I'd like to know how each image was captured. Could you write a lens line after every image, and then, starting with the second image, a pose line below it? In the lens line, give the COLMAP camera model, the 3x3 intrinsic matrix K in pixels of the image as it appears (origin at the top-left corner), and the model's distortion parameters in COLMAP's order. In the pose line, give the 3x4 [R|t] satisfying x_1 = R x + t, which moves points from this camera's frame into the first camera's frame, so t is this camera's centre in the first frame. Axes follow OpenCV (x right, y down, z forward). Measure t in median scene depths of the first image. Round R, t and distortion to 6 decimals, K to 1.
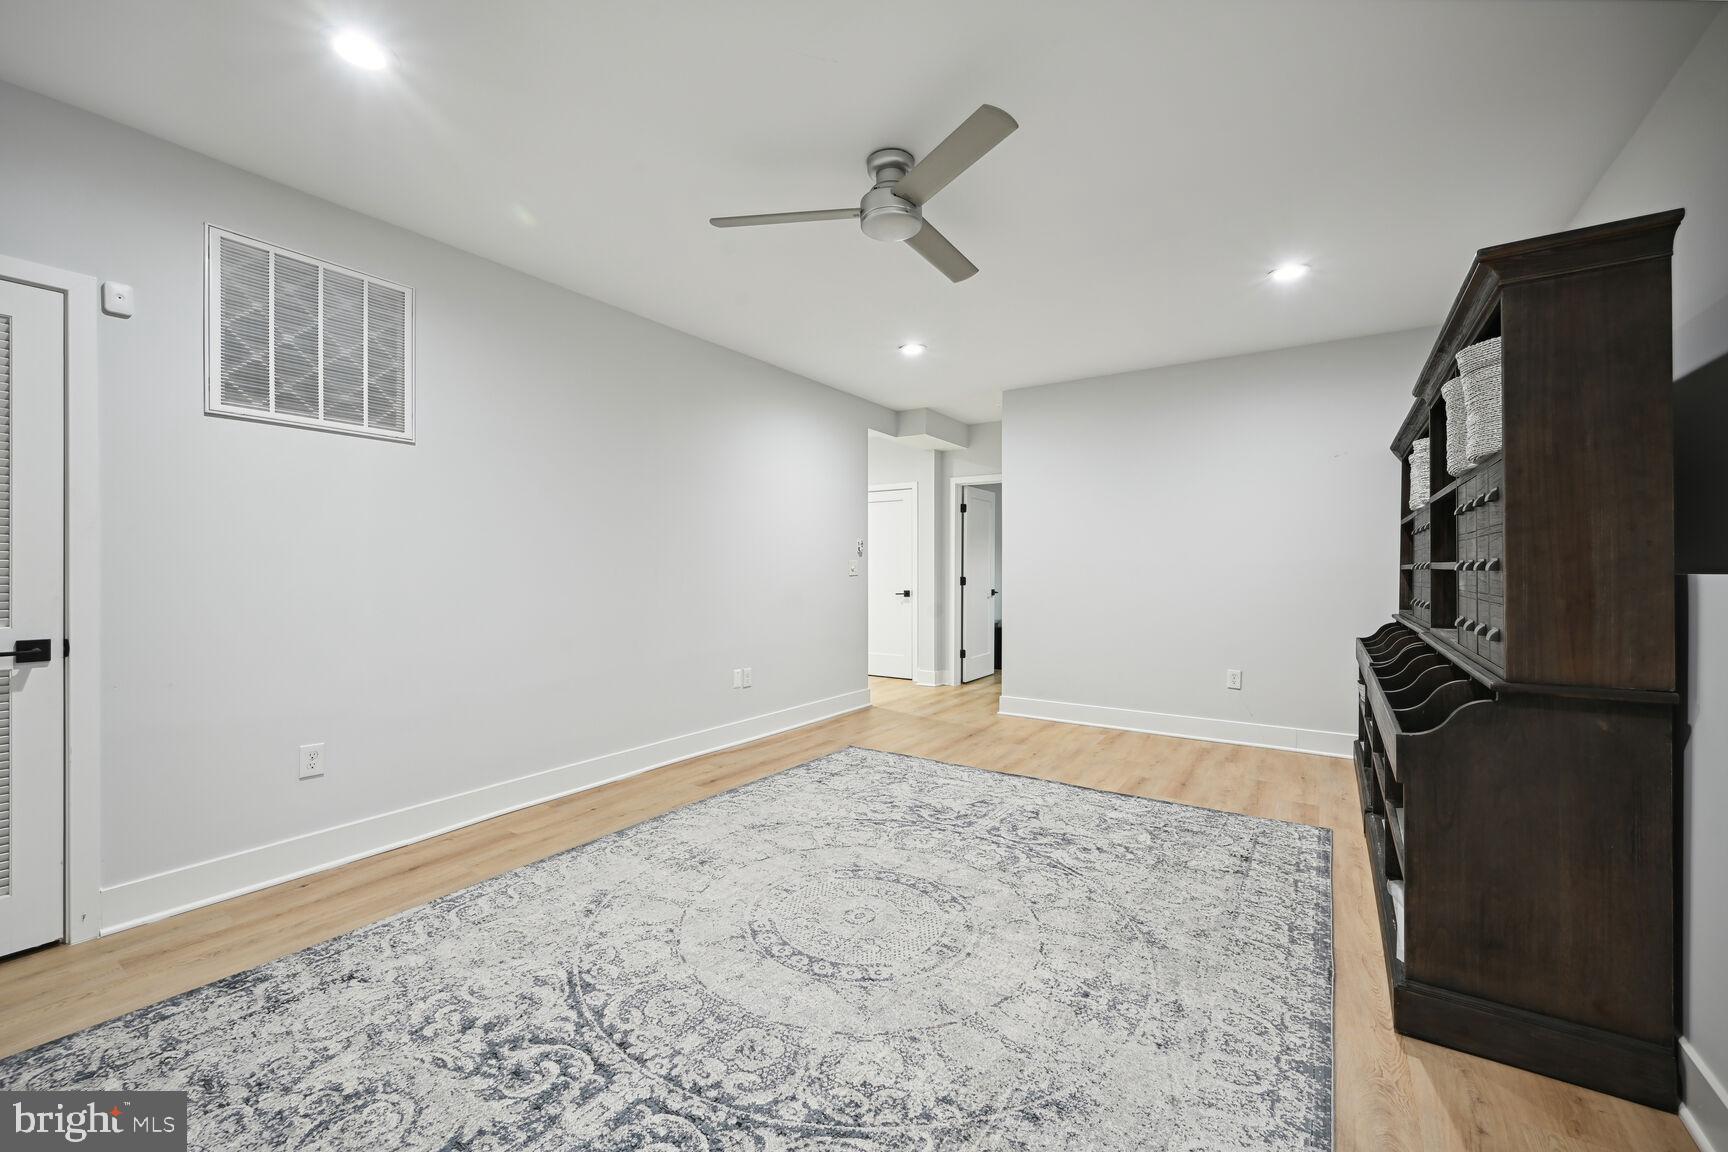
lens RADIAL K [[698.3, 0, 863.6], [0, 698.3, 571.2], [0, 0, 1]] dist [0.001701, 0.000065]
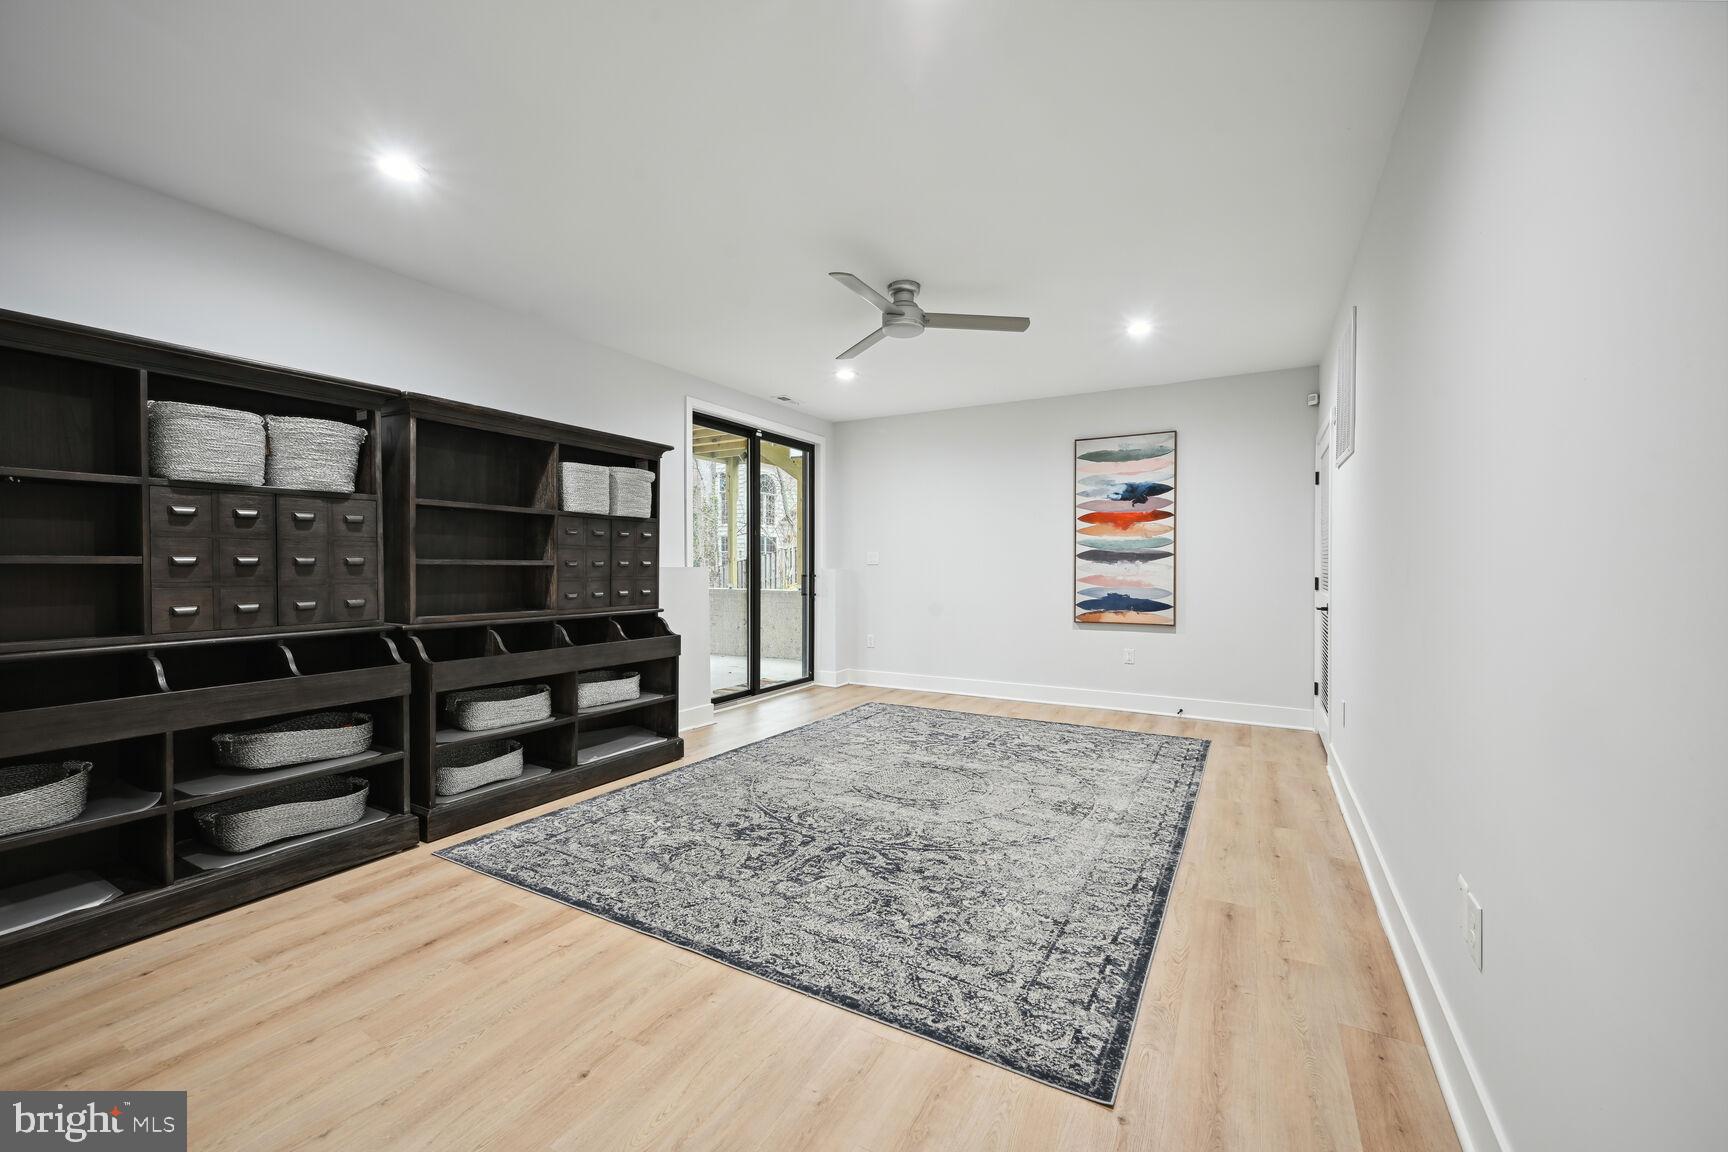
lens RADIAL K [[698.3, 0, 864.0], [0, 698.3, 571.8], [0, 0, 1]] dist [0.001701, 0.000065]
pose [[-0.997361, -0.002176, -0.072566, 0.176357], [-0.002912, 0.999945, 0.010042, -0.005018], [0.072541, 0.010227, -0.997313, 1.914511]]
